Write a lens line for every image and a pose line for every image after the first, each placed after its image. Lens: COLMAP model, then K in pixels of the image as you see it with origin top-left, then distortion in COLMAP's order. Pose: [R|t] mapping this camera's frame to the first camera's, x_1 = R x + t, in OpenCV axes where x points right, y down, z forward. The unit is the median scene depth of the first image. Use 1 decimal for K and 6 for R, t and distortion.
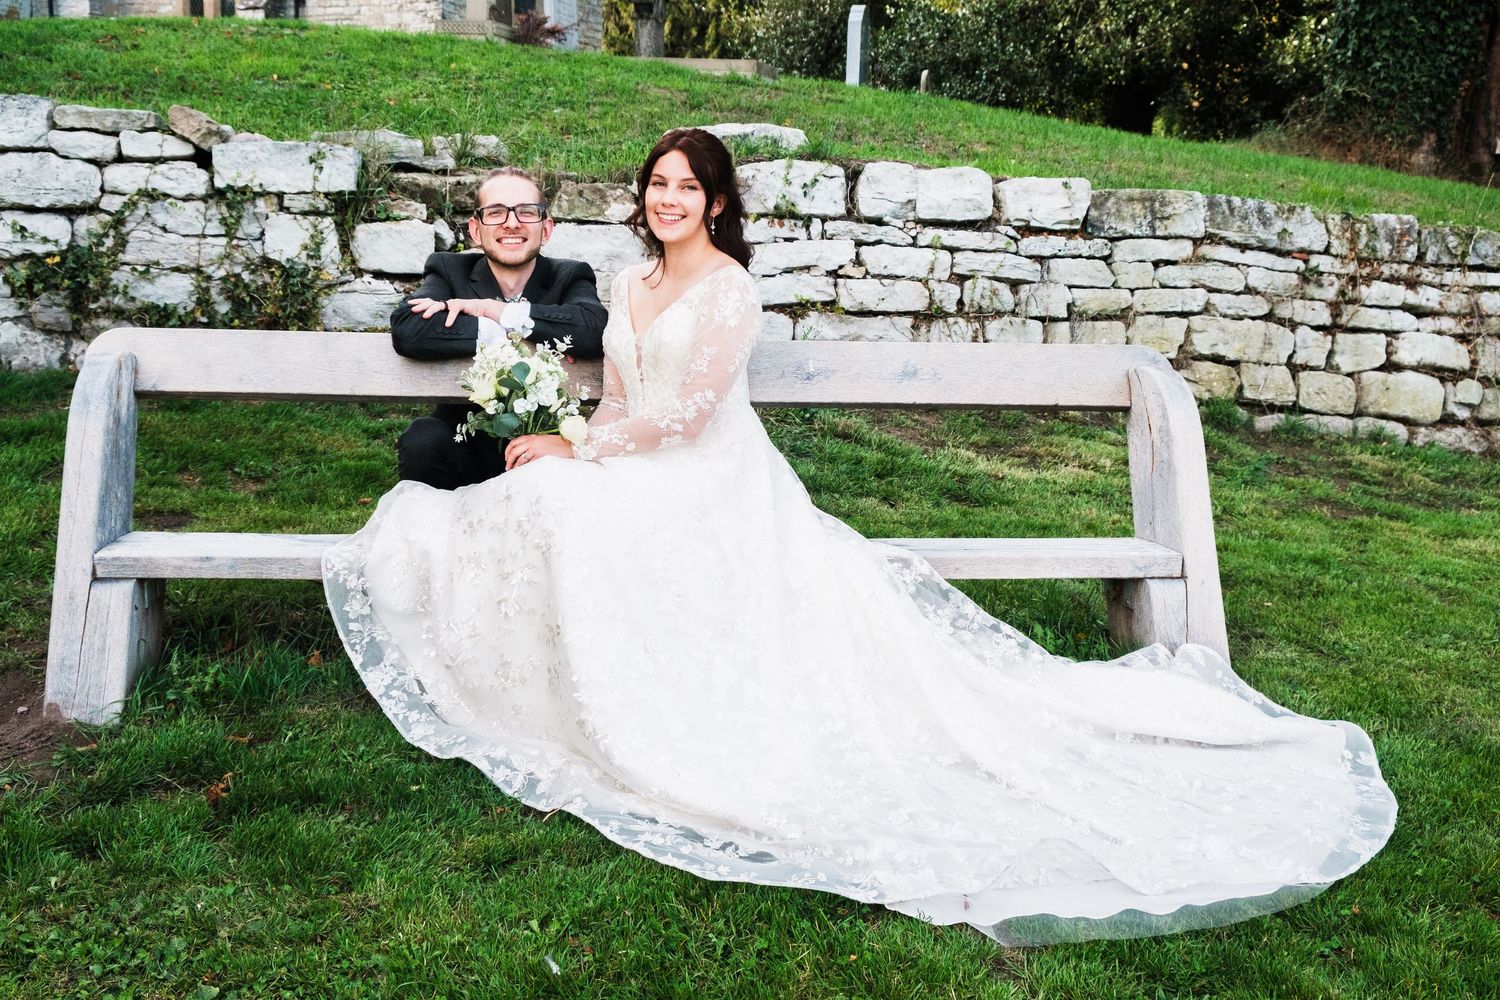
lens RADIAL K [[1463.7, 0, 750.0], [0, 1463.7, 500.0], [0, 0, 1]] dist [0.006031, 0.023104]
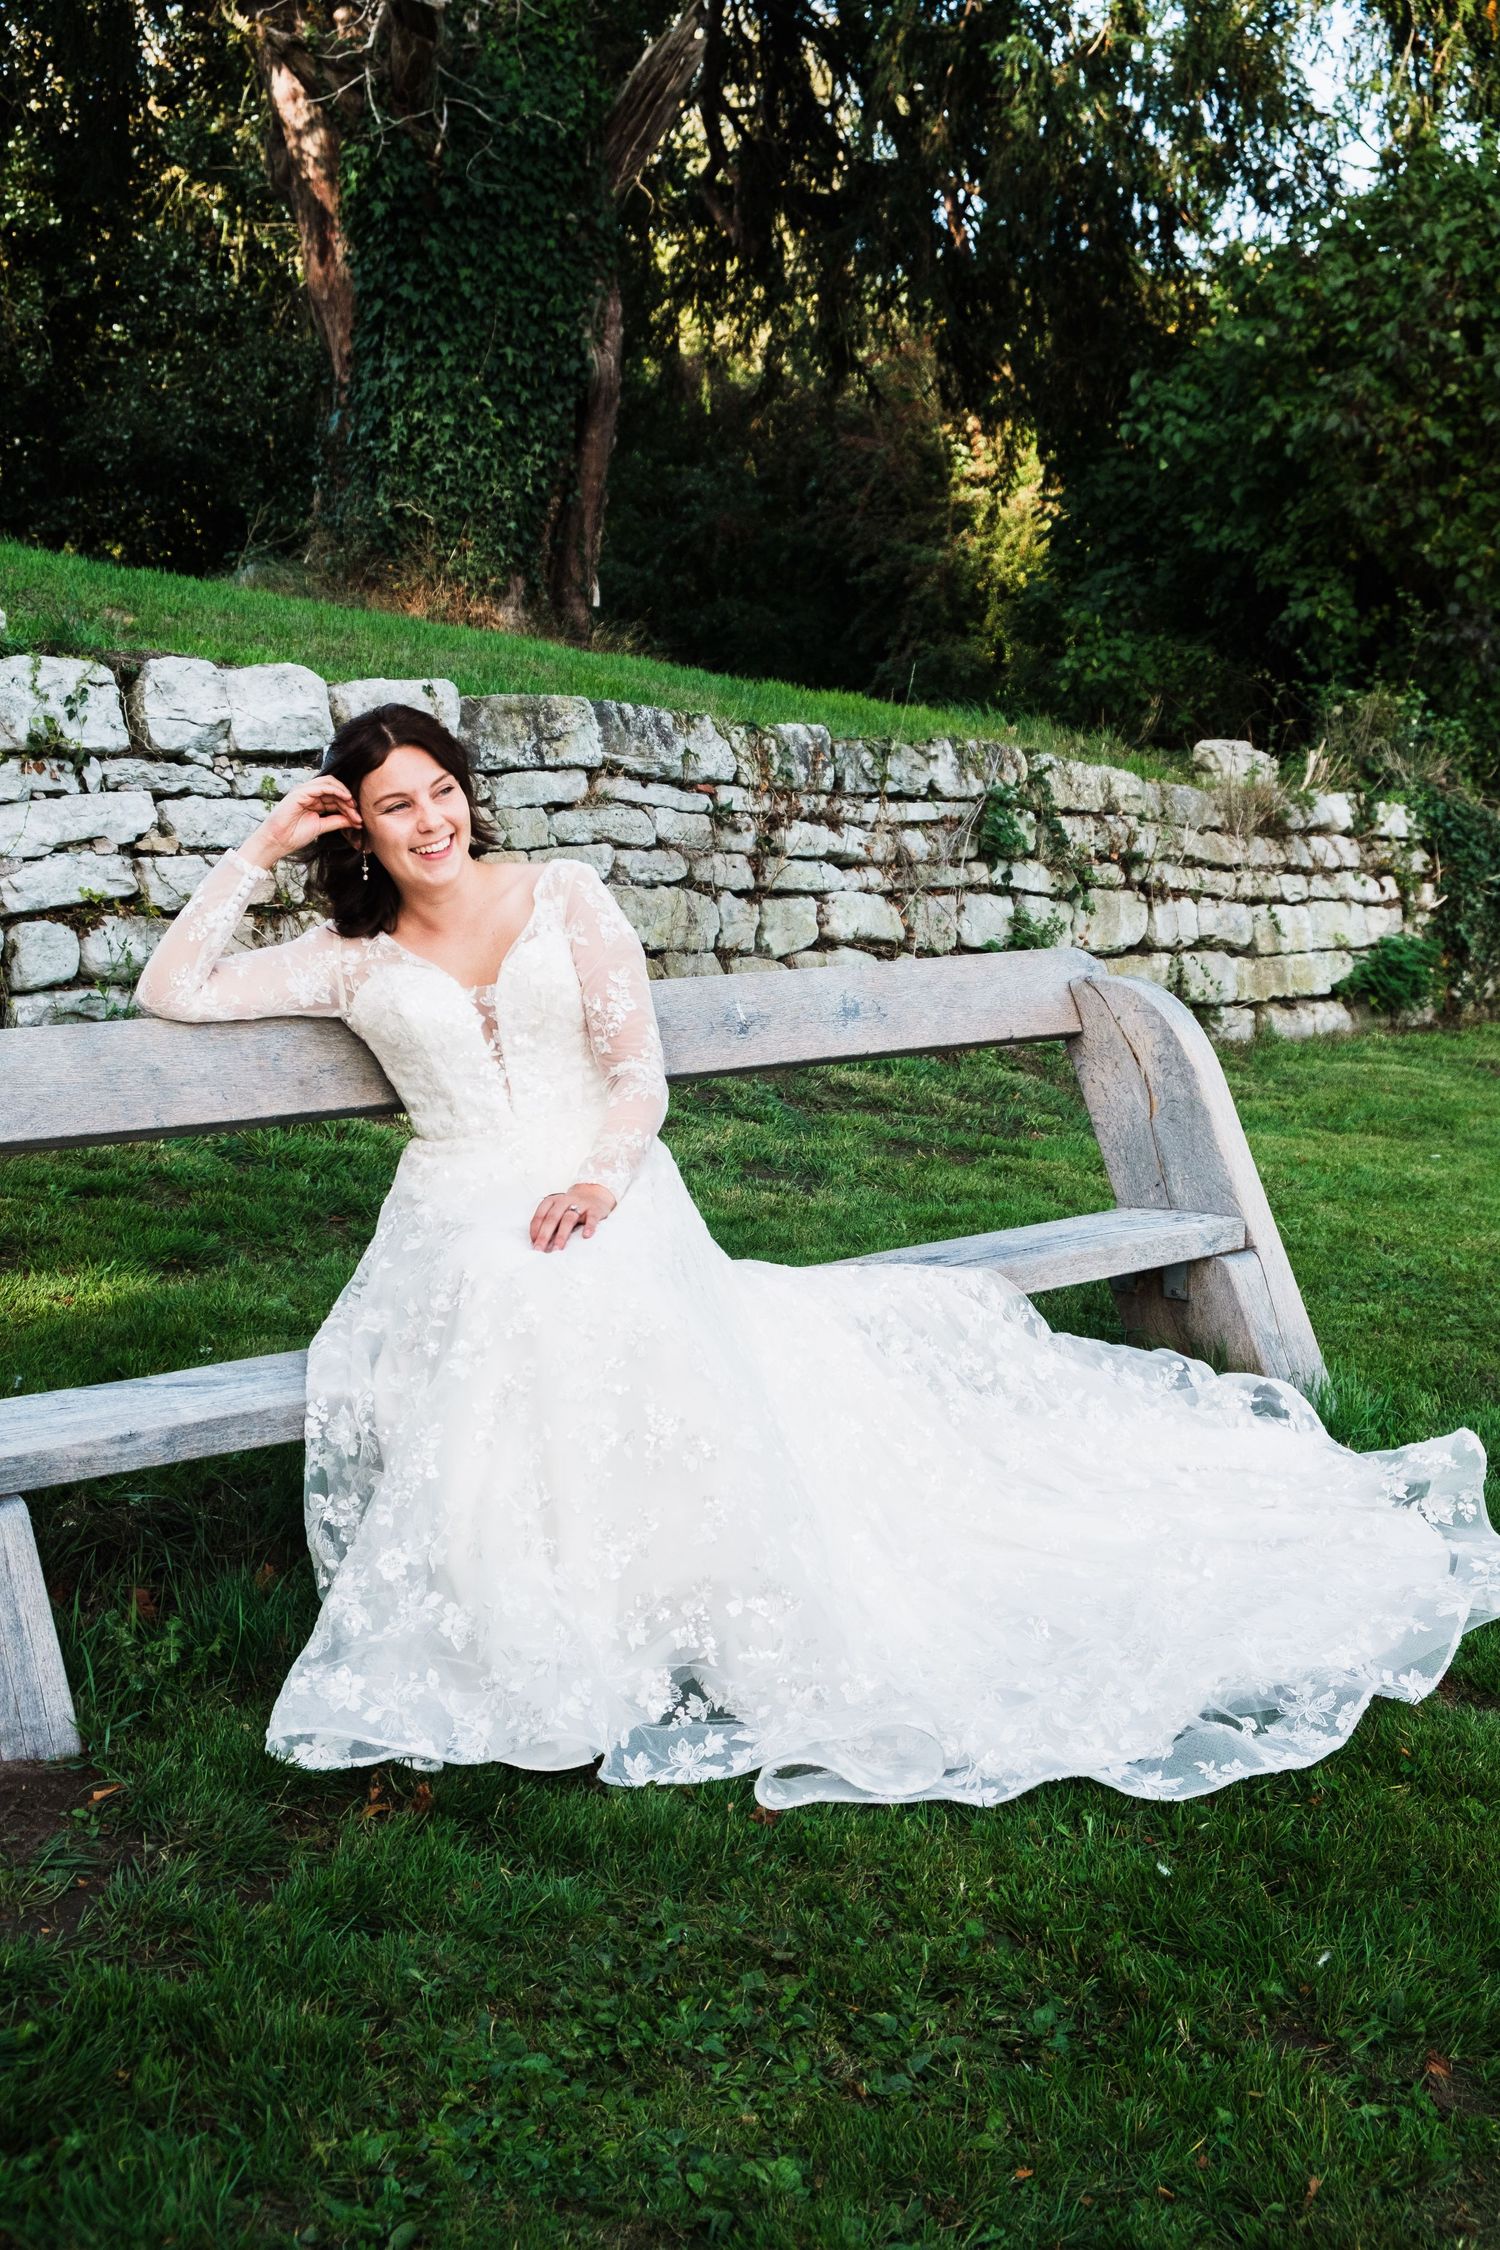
lens RADIAL K [[2588.7, 0, 750.0], [0, 2588.7, 1125.0], [0, 0, 1]] dist [0.009484, 0.005262]
pose [[0.824587, -0.105100, 0.555887, -0.298023], [0.118260, 0.992906, 0.012302, -0.026543], [-0.553237, 0.055595, 0.831167, 0.010330]]
